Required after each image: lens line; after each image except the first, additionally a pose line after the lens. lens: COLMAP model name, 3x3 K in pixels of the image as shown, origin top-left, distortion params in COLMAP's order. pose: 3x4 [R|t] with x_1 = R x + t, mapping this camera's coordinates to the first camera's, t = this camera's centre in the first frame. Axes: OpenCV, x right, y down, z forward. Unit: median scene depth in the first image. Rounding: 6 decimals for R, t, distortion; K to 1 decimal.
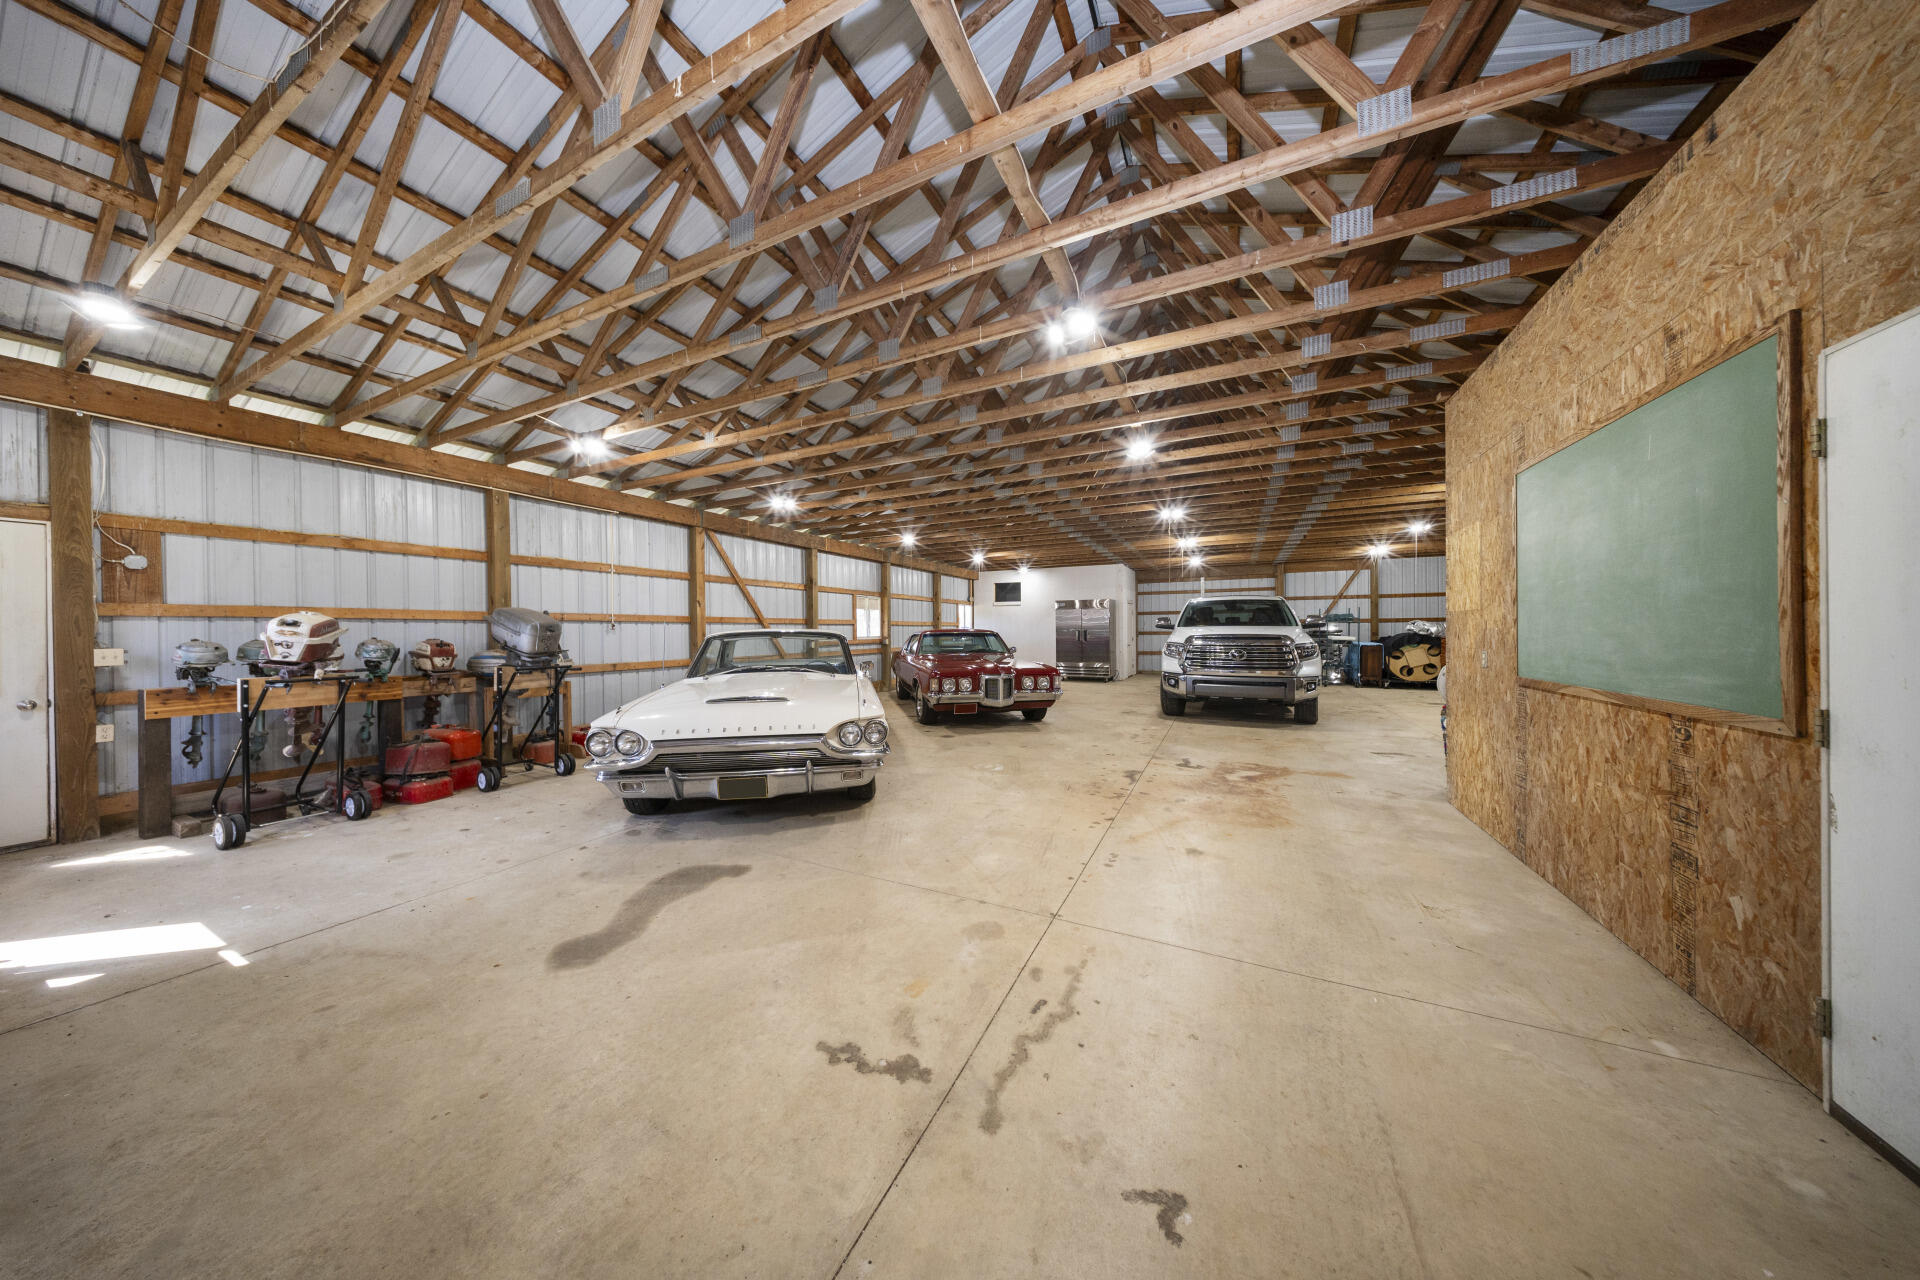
lens RADIAL K [[567.9, 0, 958.1], [0, 567.9, 633.4], [0, 0, 1]] dist [0.000284, -0.000369]
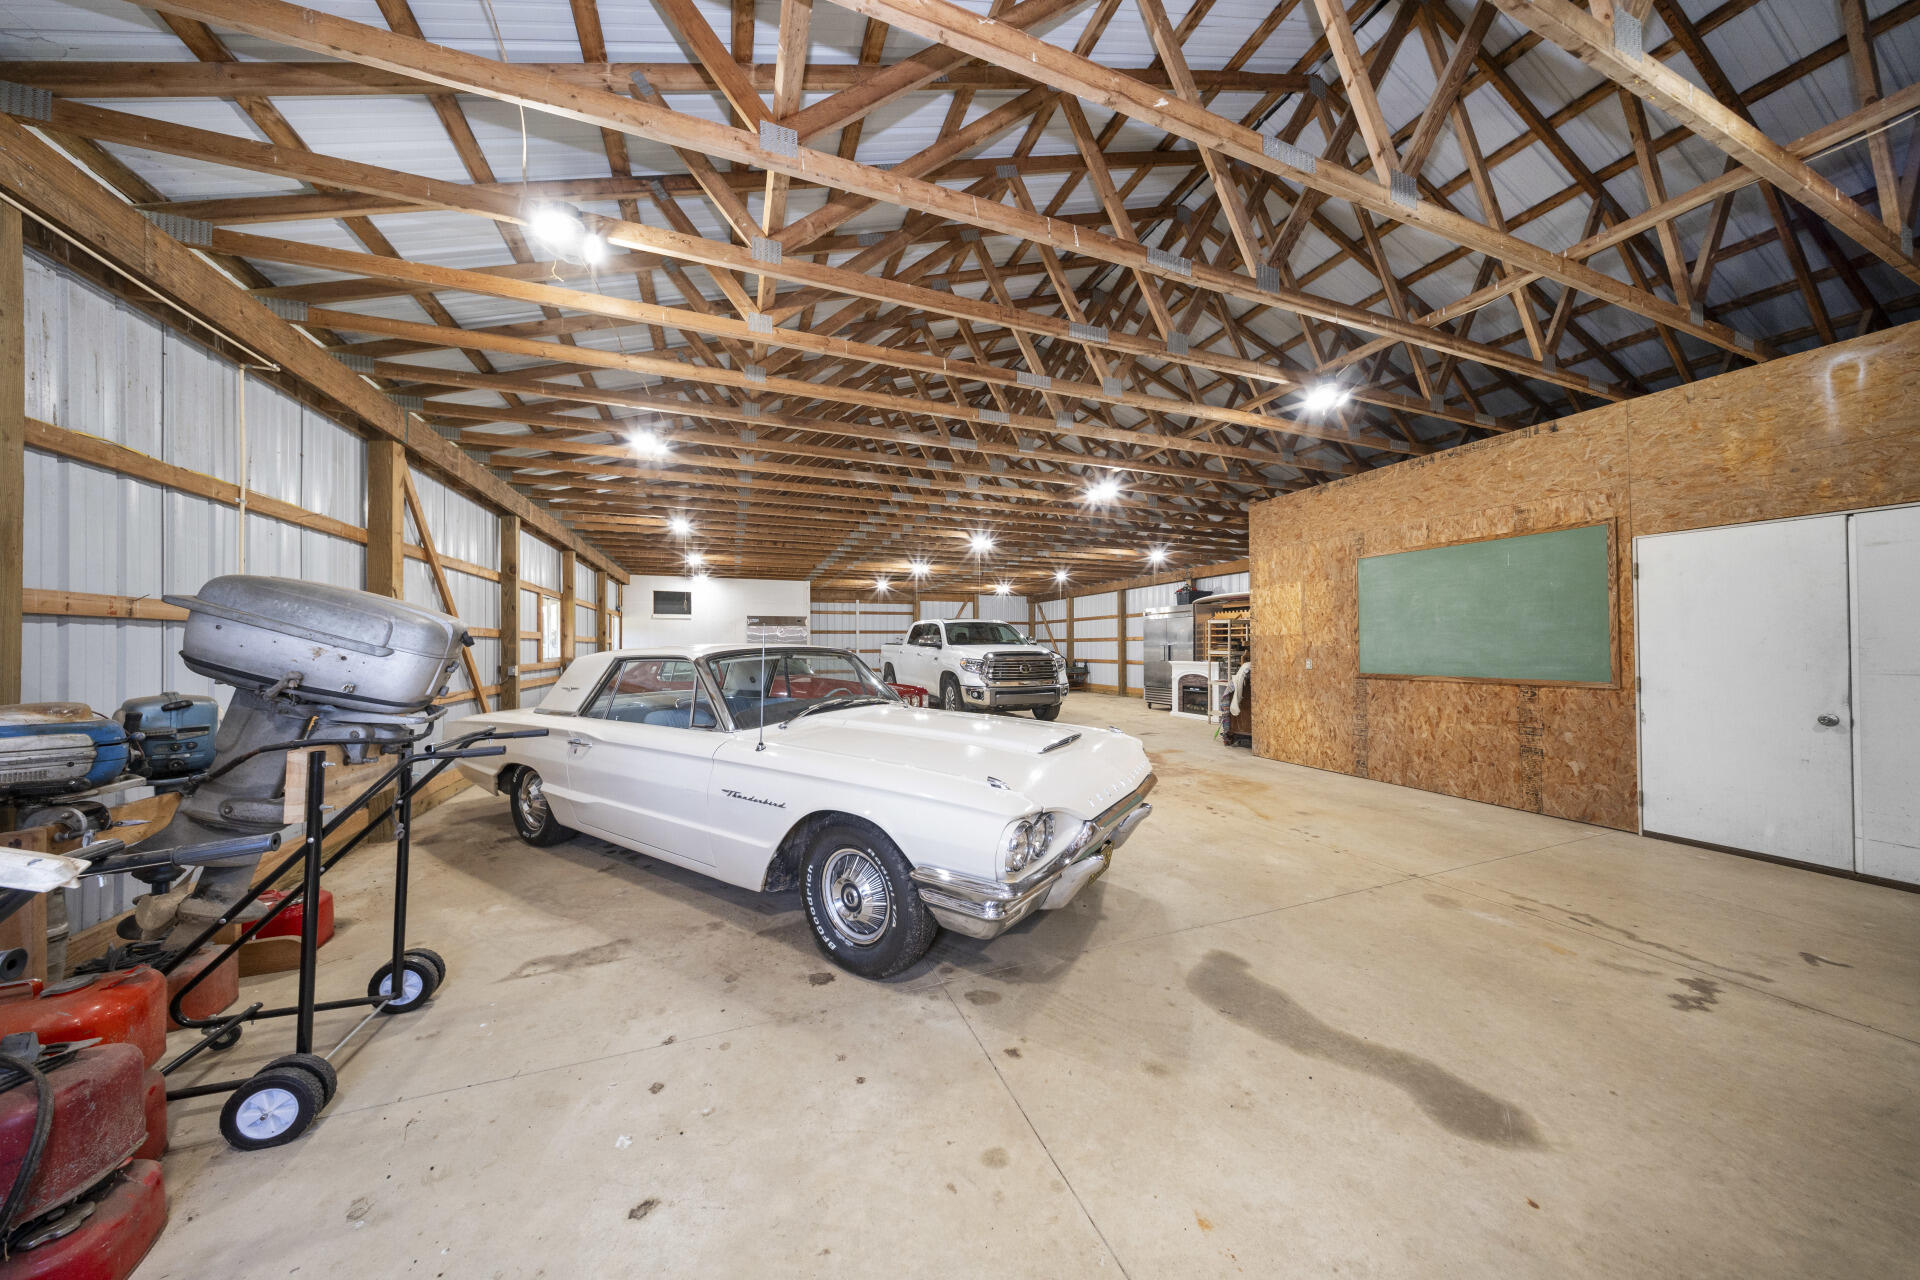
lens RADIAL K [[567.9, 0, 950.2], [0, 567.9, 642.6], [0, 0, 1]] dist [0.000284, -0.000369]
pose [[0.682798, 0.007143, 0.730573, -1.352374], [0.005832, 0.999867, -0.015226, 0.000437], [-0.730584, 0.014658, 0.682665, 0.834580]]
